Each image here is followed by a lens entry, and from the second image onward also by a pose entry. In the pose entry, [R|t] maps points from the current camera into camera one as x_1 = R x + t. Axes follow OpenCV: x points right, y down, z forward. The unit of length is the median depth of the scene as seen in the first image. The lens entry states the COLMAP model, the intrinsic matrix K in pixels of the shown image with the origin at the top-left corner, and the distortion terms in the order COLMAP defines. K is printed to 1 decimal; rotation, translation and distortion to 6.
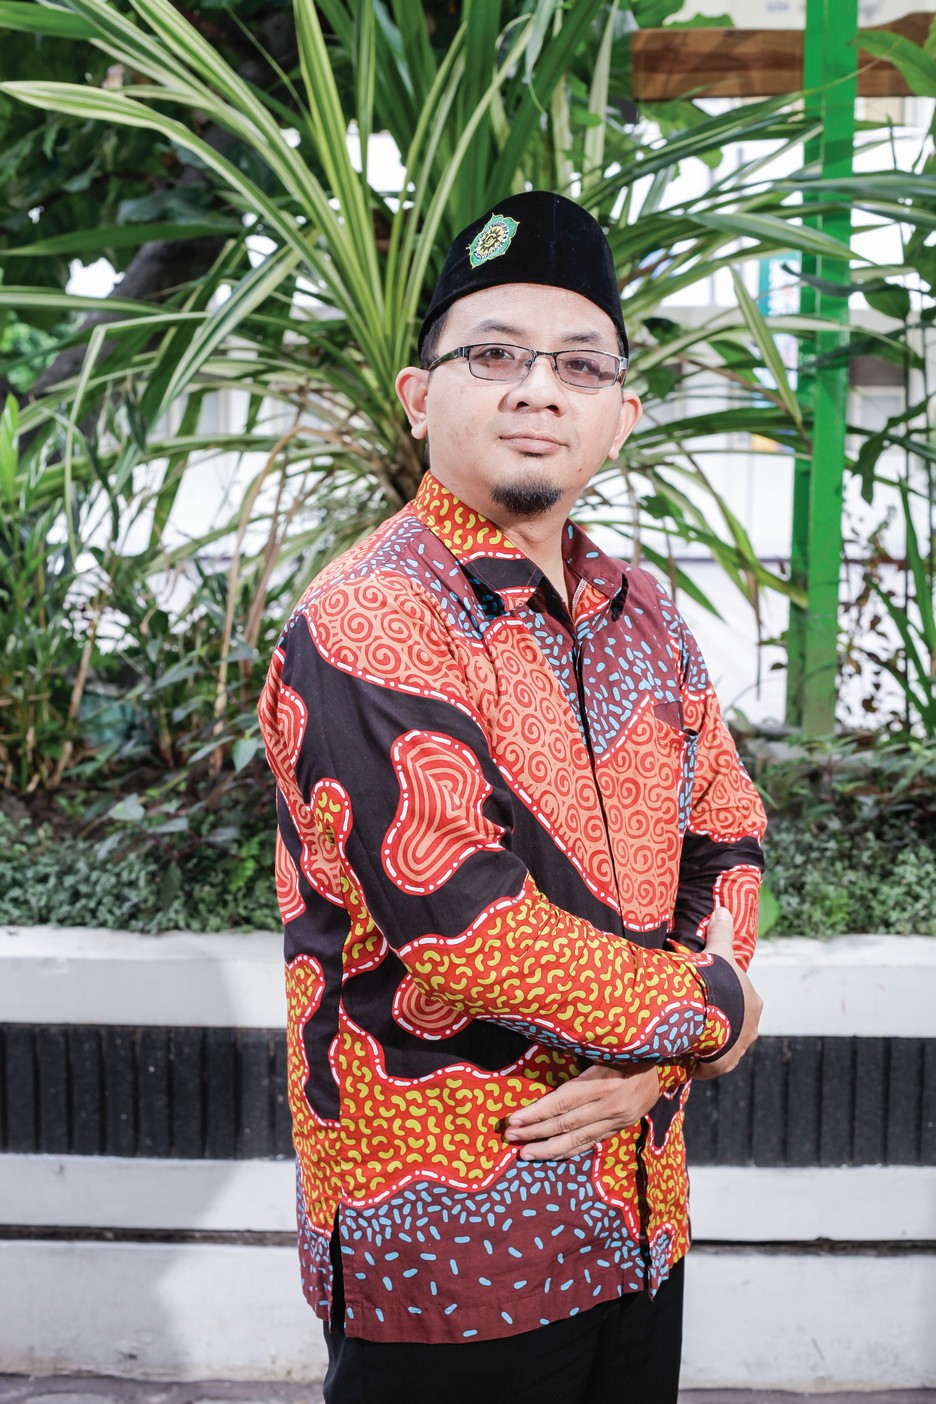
lens RADIAL K [[2071.7, 0, 468.0], [0, 2071.7, 702.0], [0, 0, 1]] dist [-0.141888, 0.109703]
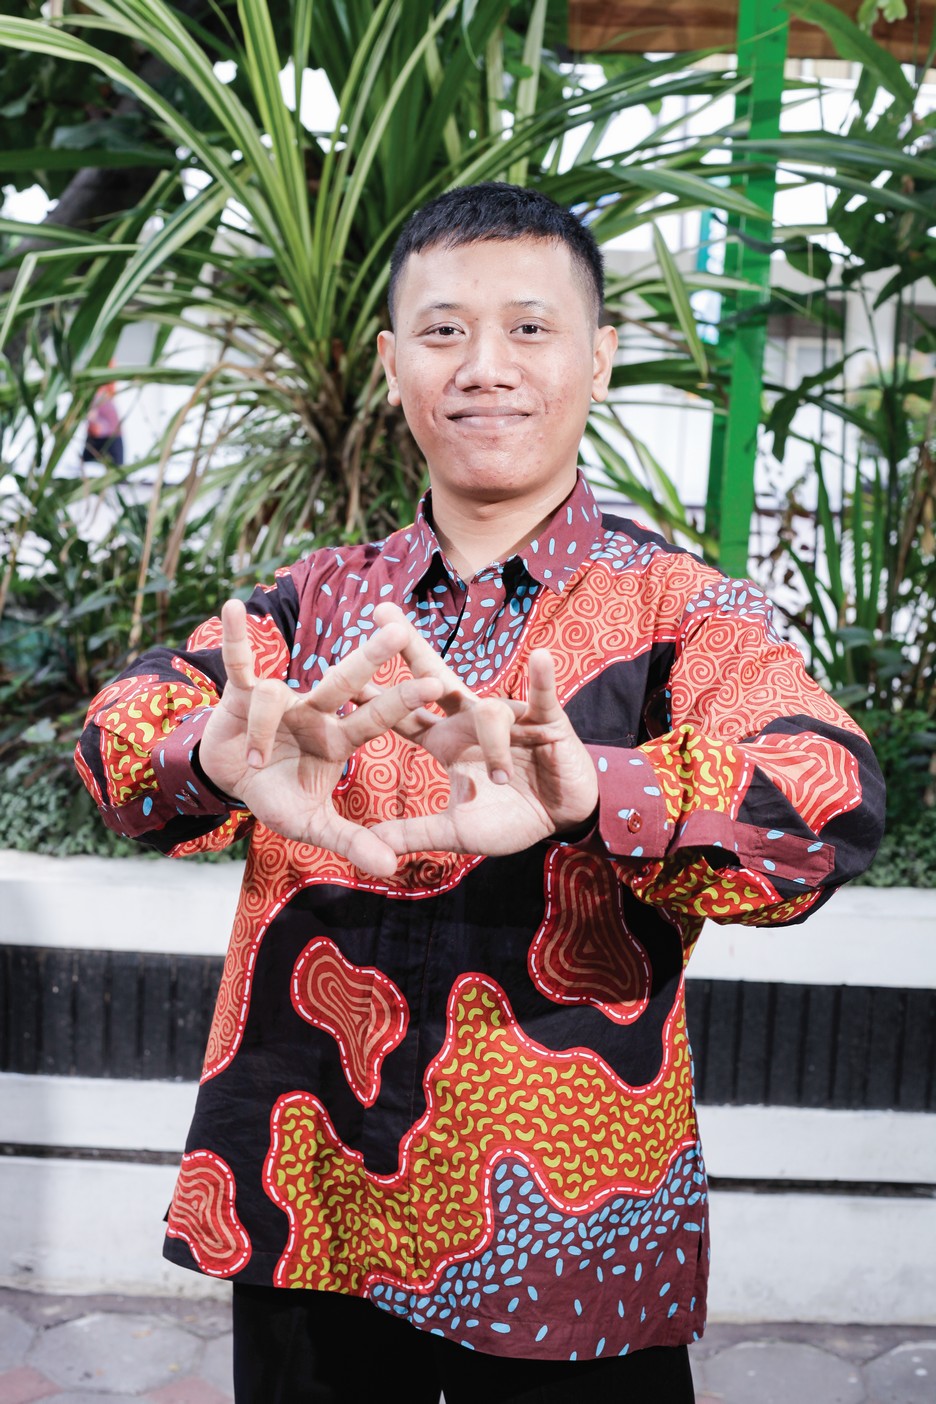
lens RADIAL K [[2071.7, 0, 468.0], [0, 2071.7, 702.0], [0, 0, 1]] dist [-0.141888, 0.109703]
pose [[0.998694, 0.035834, 0.036407, 0.007236], [-0.036961, 0.998843, 0.030771, -0.002658], [-0.035263, -0.032077, 0.998863, -0.018955]]
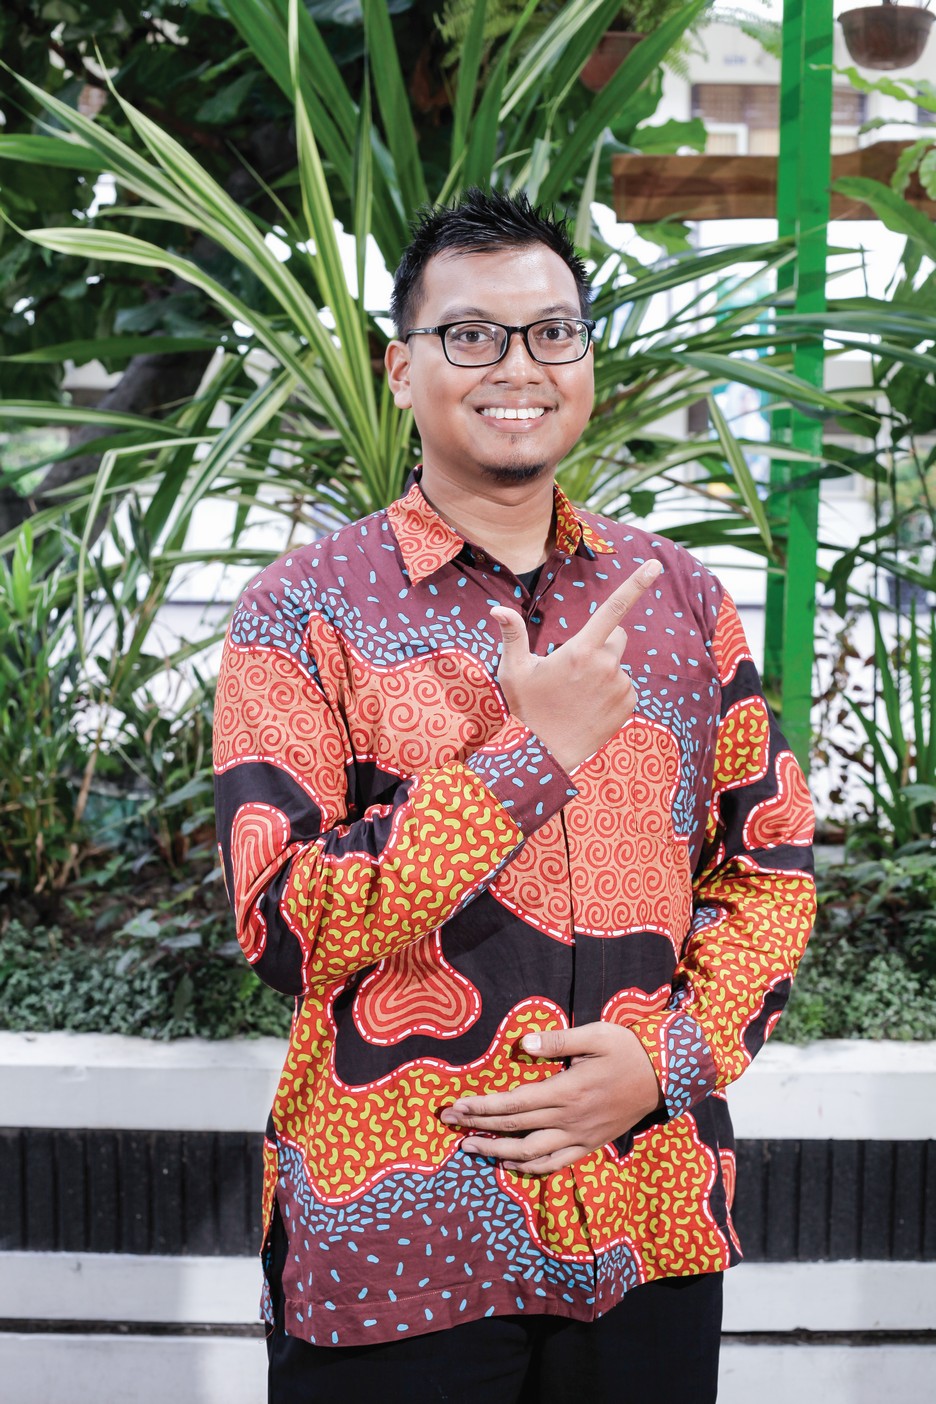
lens RADIAL K [[2071.7, 0, 468.0], [0, 2071.7, 702.0], [0, 0, 1]] dist [-0.141888, 0.109703]
pose [[0.999742, 0.001905, 0.022645, -0.019700], [-0.001557, 0.999880, -0.015407, -0.038850], [-0.022672, 0.015367, 0.999625, -0.048525]]
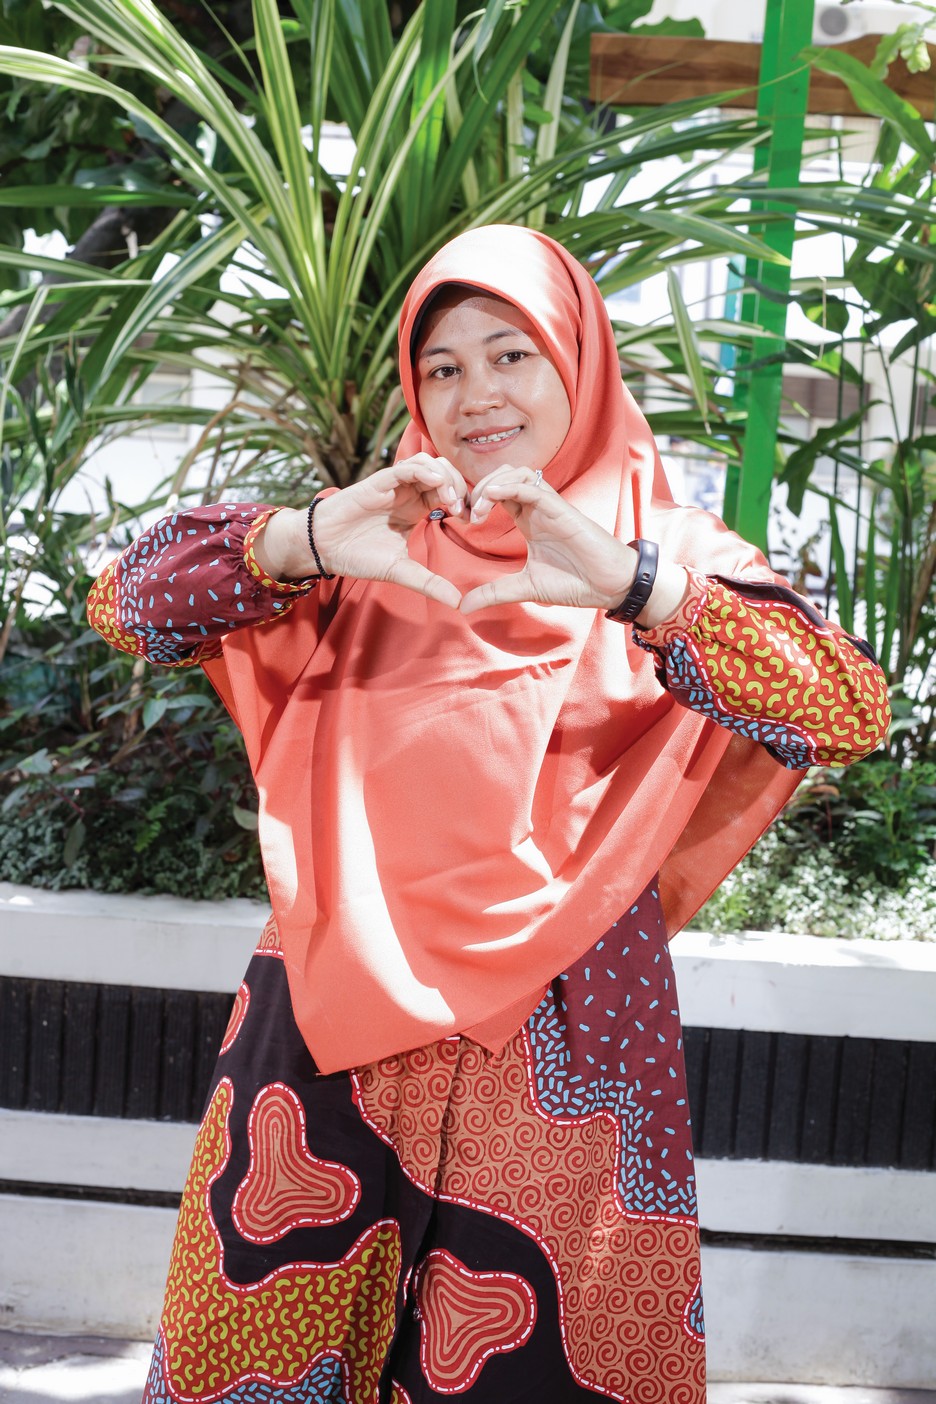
lens RADIAL K [[2071.7, 0, 468.0], [0, 2071.7, 702.0], [0, 0, 1]] dist [-0.141888, 0.109703]
pose [[0.997907, 0.059461, 0.025408, 0.015174], [-0.059323, 0.998220, -0.006148, 0.013244], [-0.025728, 0.004628, 0.999658, -0.008838]]
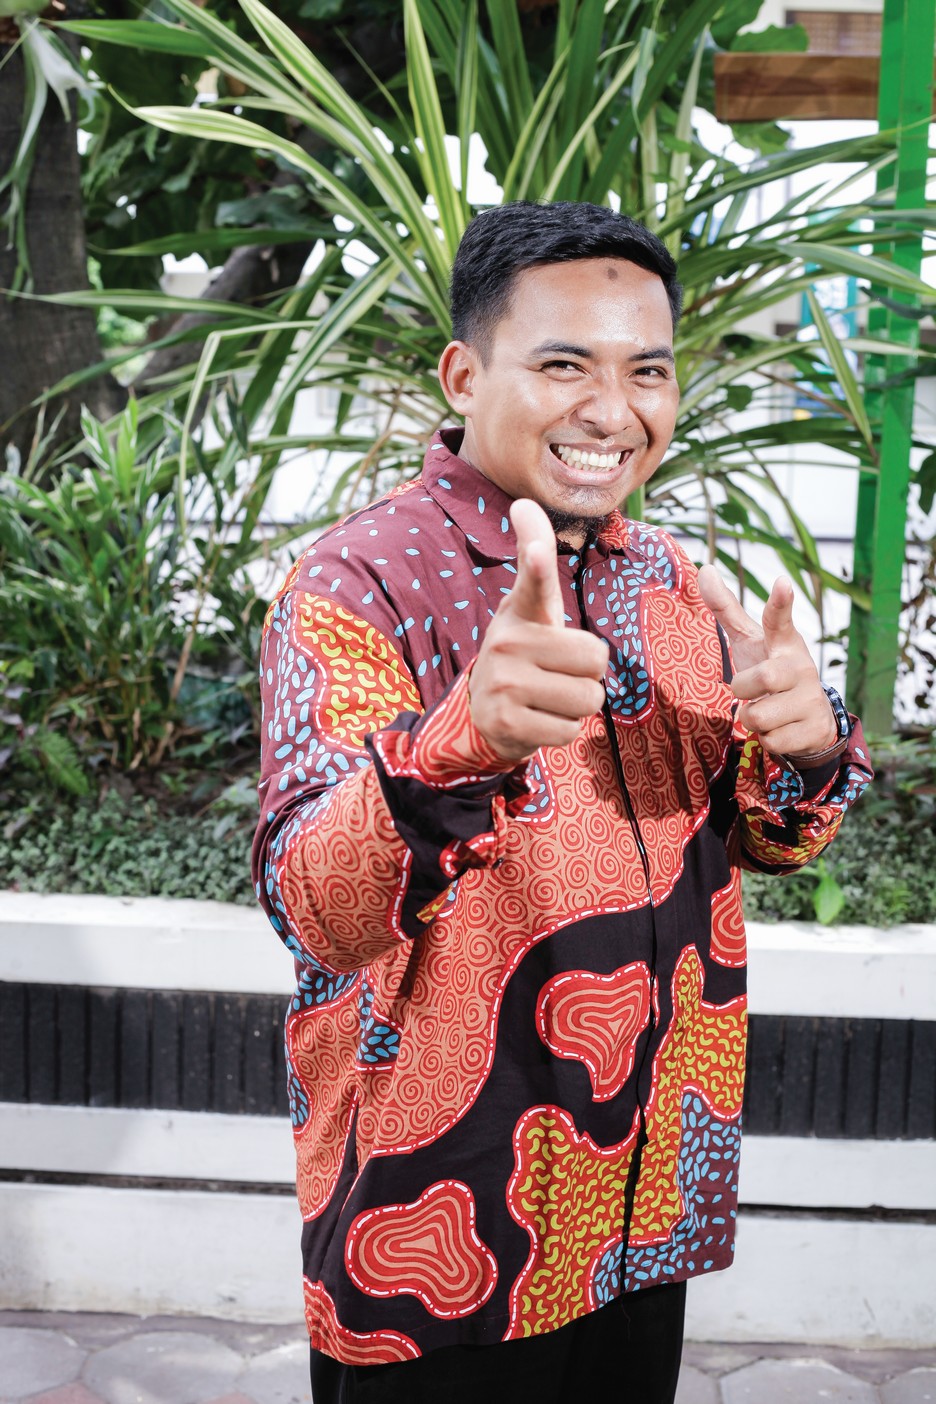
lens RADIAL K [[2071.7, 0, 468.0], [0, 2071.7, 702.0], [0, 0, 1]] dist [-0.141888, 0.109703]
pose [[0.999604, 0.024535, -0.013784, -0.027908], [-0.024300, 0.999561, 0.016953, -0.013360], [0.014194, -0.016611, 0.999761, -0.062820]]
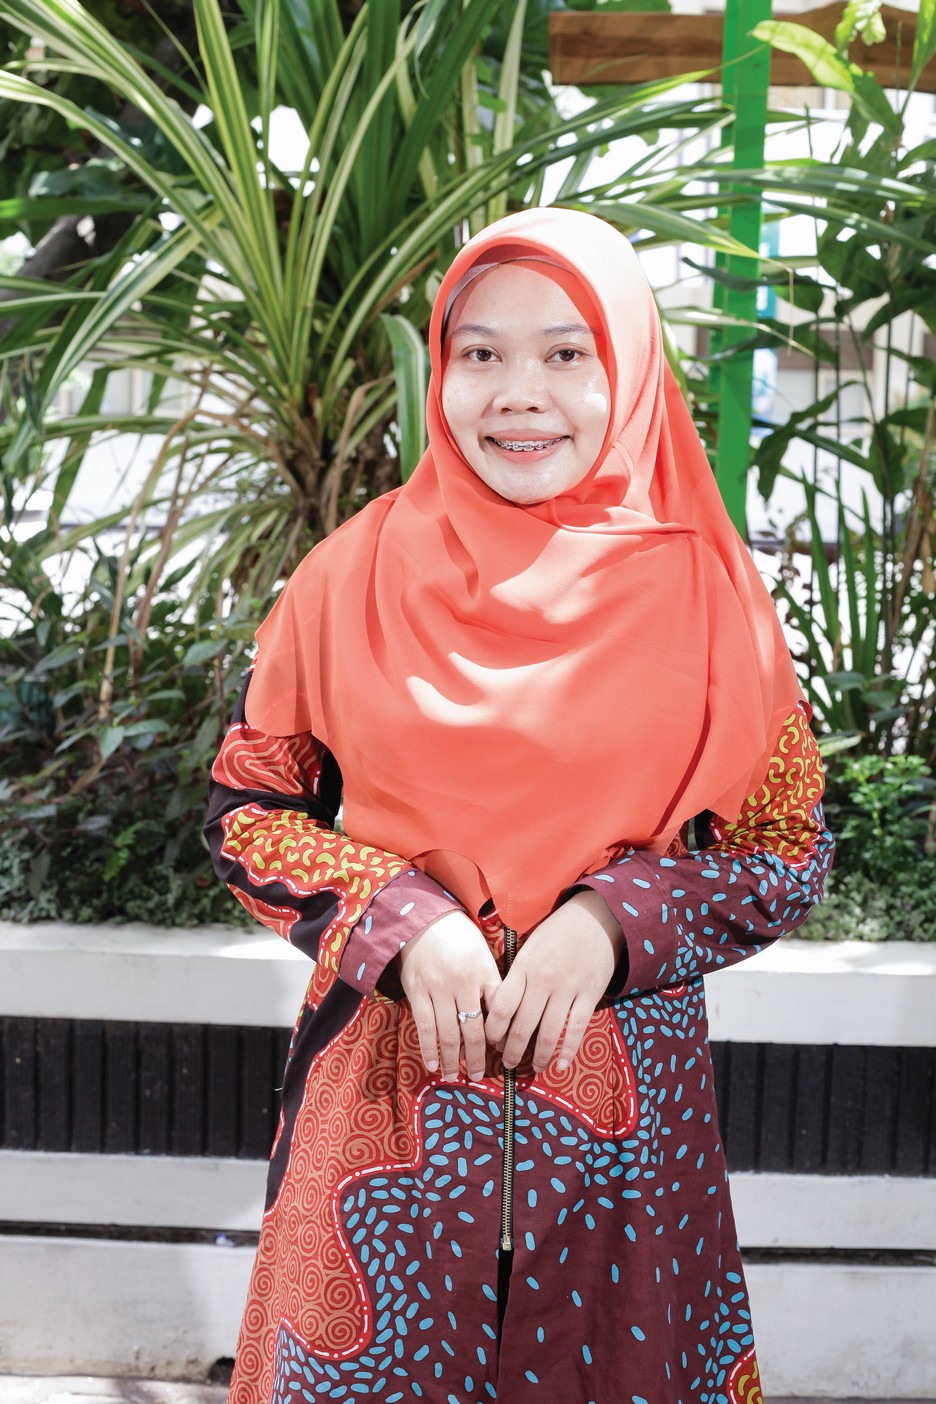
lens RADIAL K [[2071.7, 0, 468.0], [0, 2071.7, 702.0], [0, 0, 1]] dist [-0.141888, 0.109703]
pose [[0.999673, 0.019557, 0.016469, 0.036352], [-0.019764, 0.999726, 0.012525, -0.008684], [-0.016220, -0.012847, 0.999786, 0.011582]]
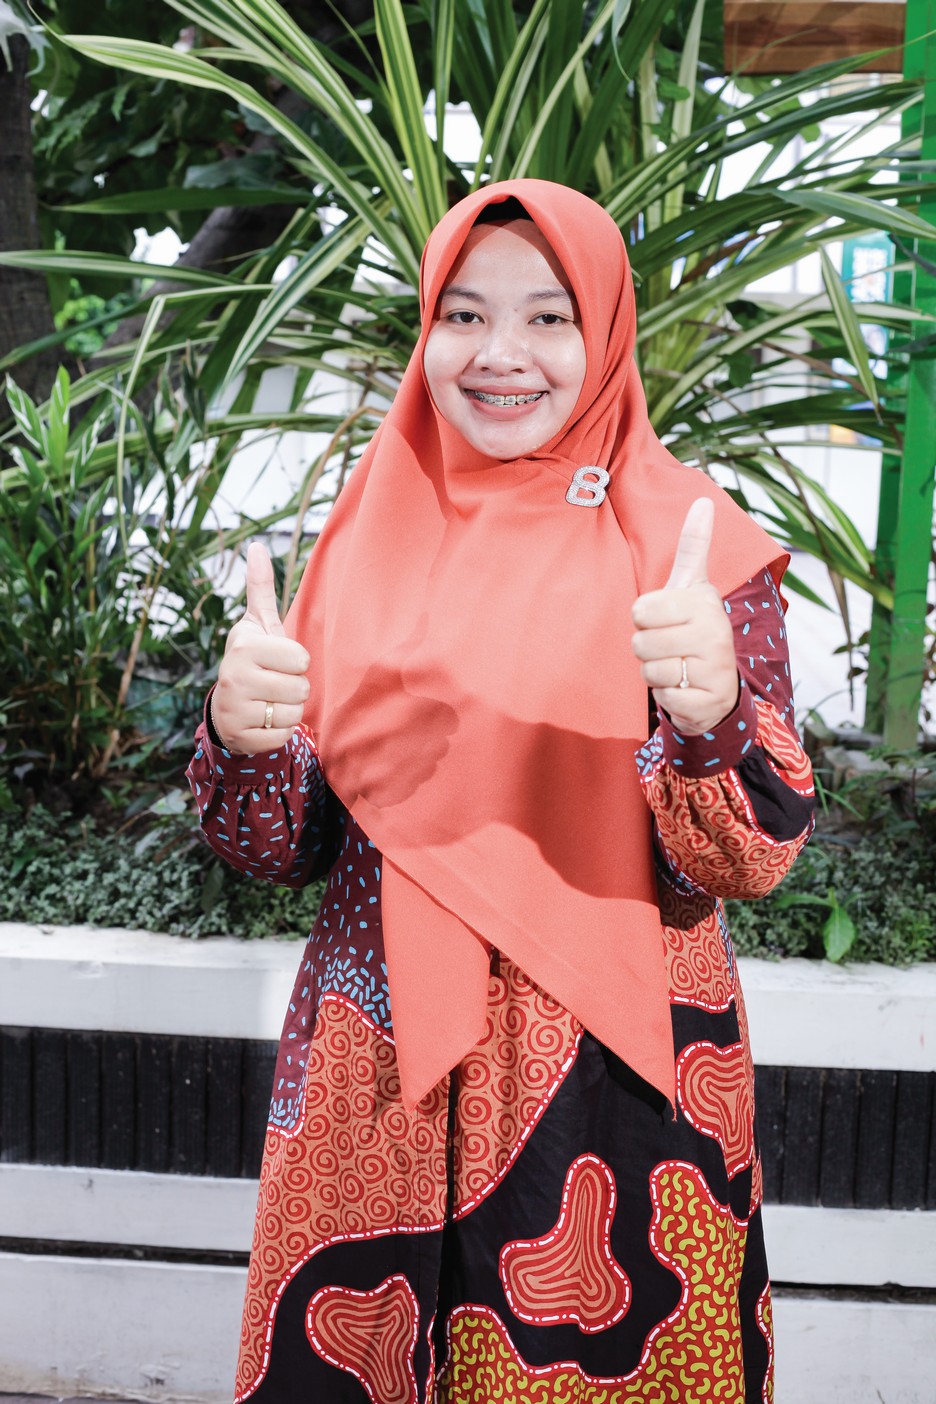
lens RADIAL K [[2071.7, 0, 468.0], [0, 2071.7, 702.0], [0, 0, 1]] dist [-0.141888, 0.109703]
pose [[0.999057, 0.028750, -0.032535, 0.001049], [-0.028424, 0.999542, 0.010424, -0.008628], [0.032820, -0.009489, 0.999416, 0.048165]]
